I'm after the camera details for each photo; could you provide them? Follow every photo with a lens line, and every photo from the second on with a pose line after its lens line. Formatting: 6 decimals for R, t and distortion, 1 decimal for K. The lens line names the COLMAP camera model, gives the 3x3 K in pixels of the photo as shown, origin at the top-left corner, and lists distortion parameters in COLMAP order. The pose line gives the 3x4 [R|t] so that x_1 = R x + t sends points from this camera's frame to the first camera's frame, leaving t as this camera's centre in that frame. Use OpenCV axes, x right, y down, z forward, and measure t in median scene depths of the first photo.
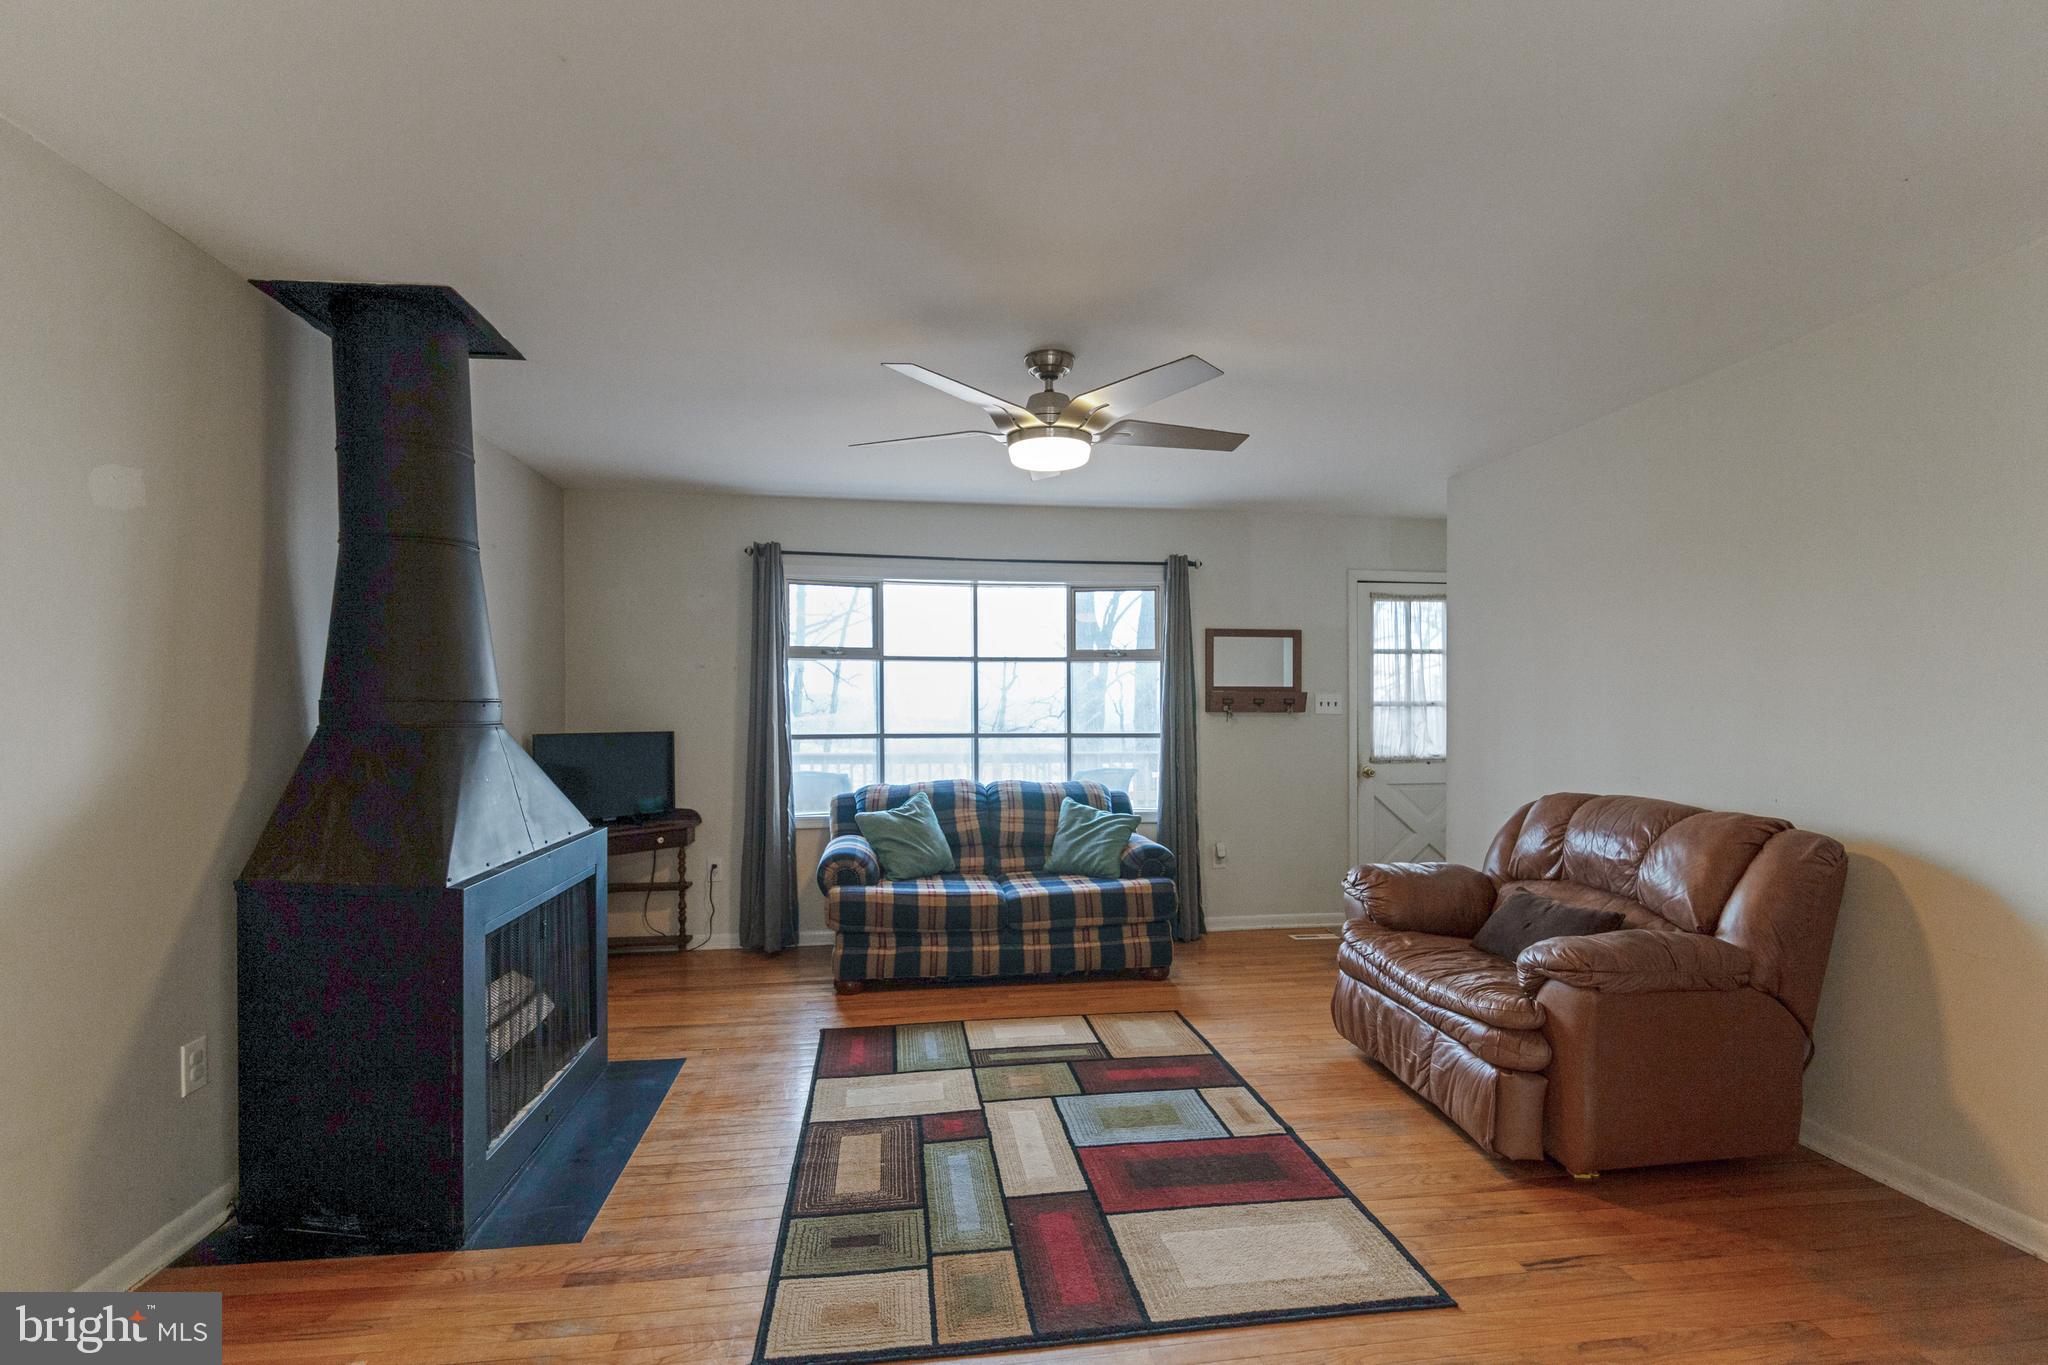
lens RADIAL K [[934.9, 0, 1026.2], [0, 934.9, 703.5], [0, 0, 1]] dist [-0.000943, 0.000120]
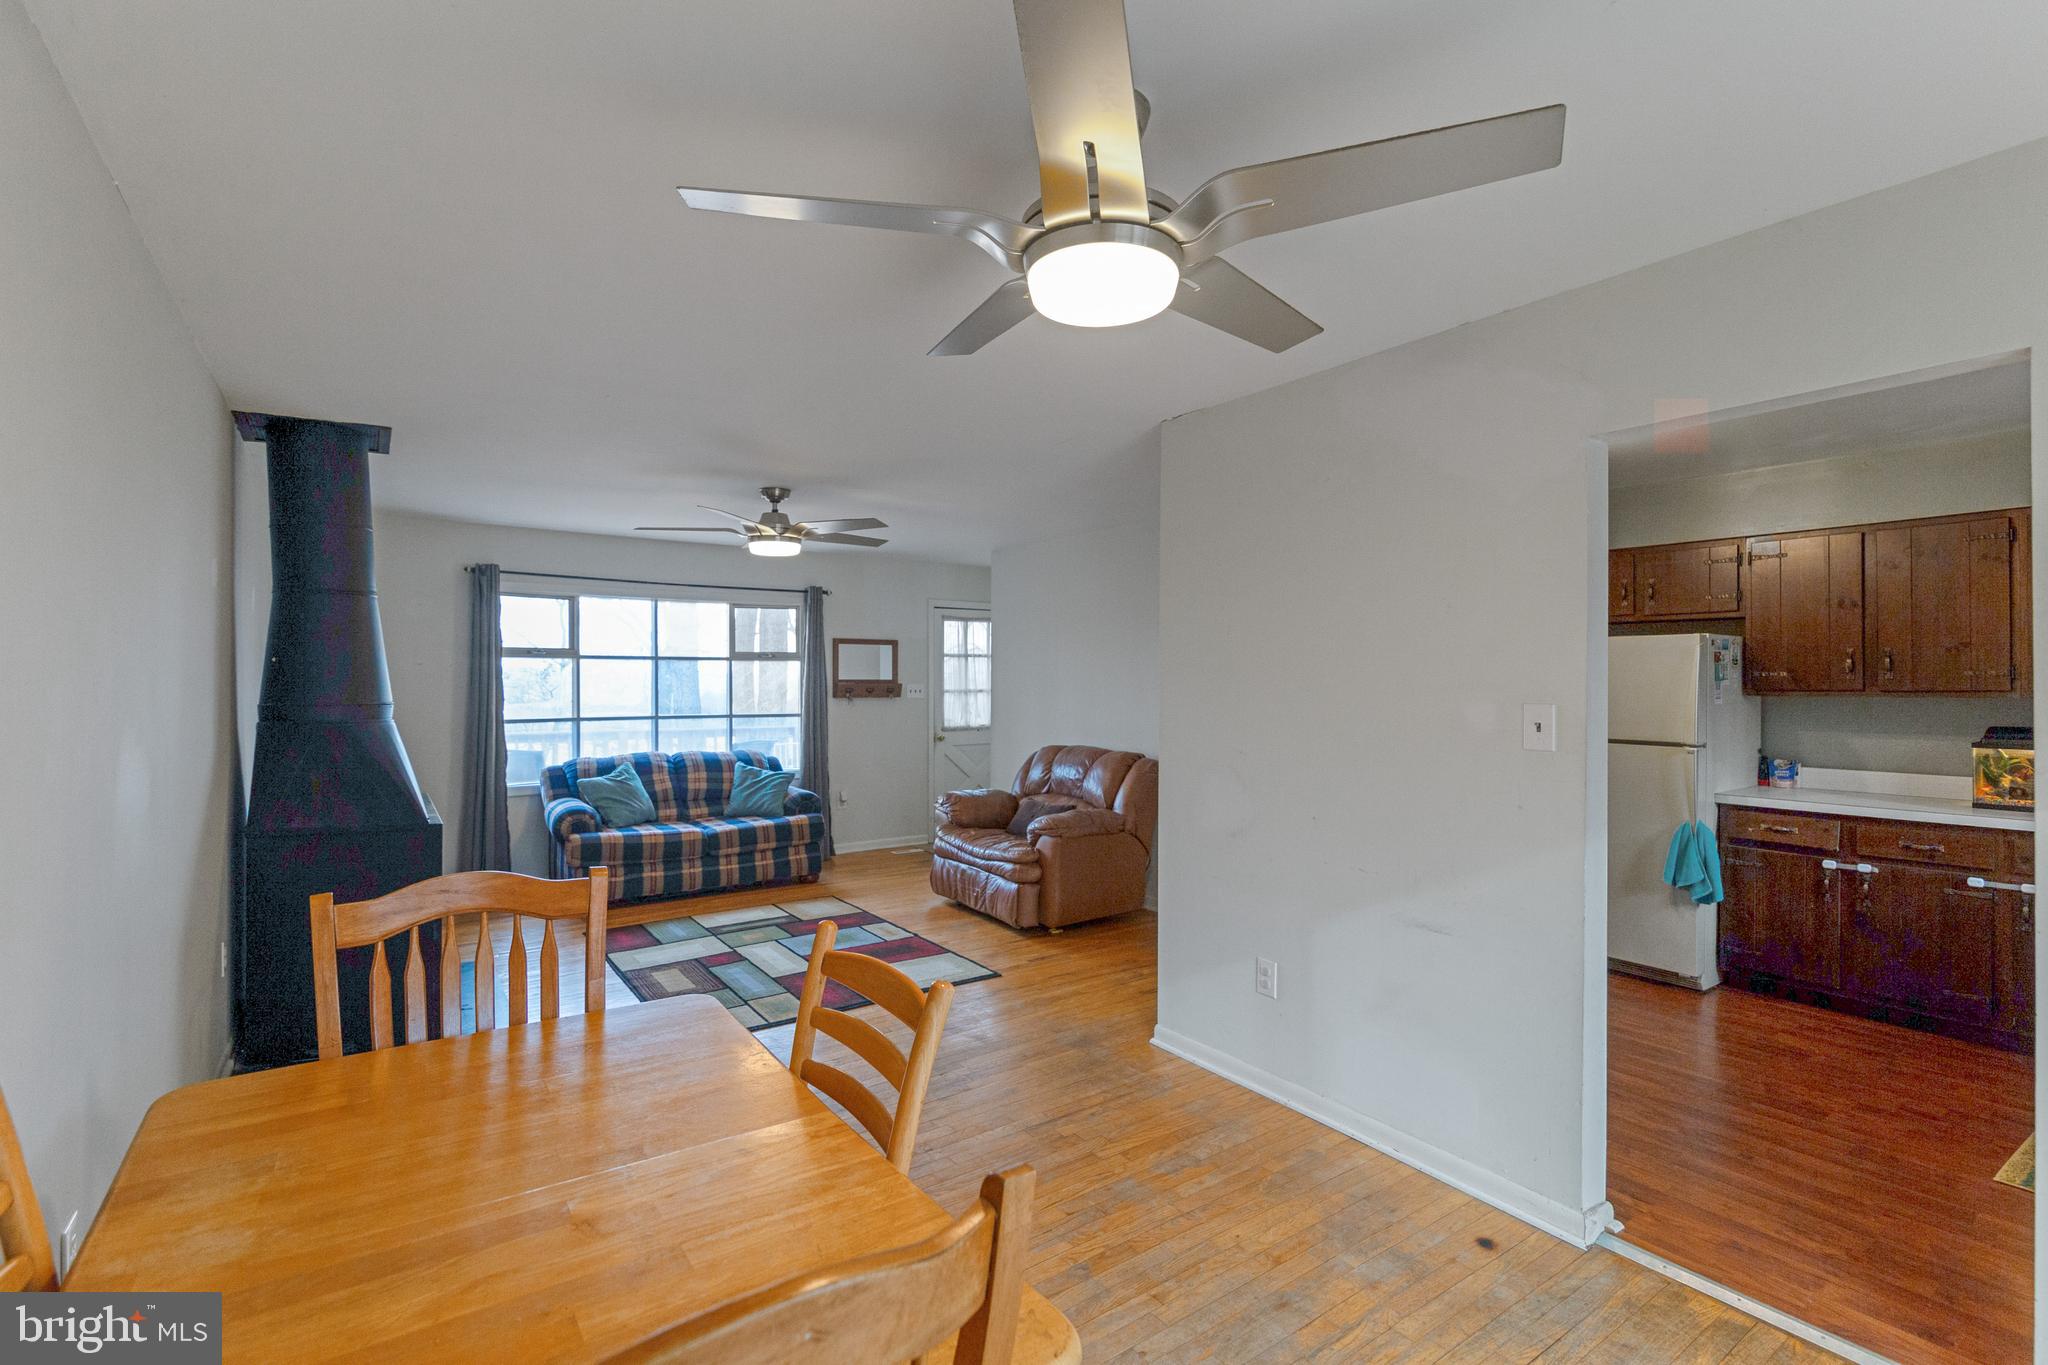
lens RADIAL K [[937.6, 0, 1024.0], [0, 937.6, 682.5], [0, 0, 1]] dist [-0.000506, 0.000422]
pose [[0.891724, -0.001325, 0.452578, -0.284355], [-0.002630, 0.999964, 0.008110, -0.039199], [-0.452572, -0.008422, 0.891688, -0.574400]]
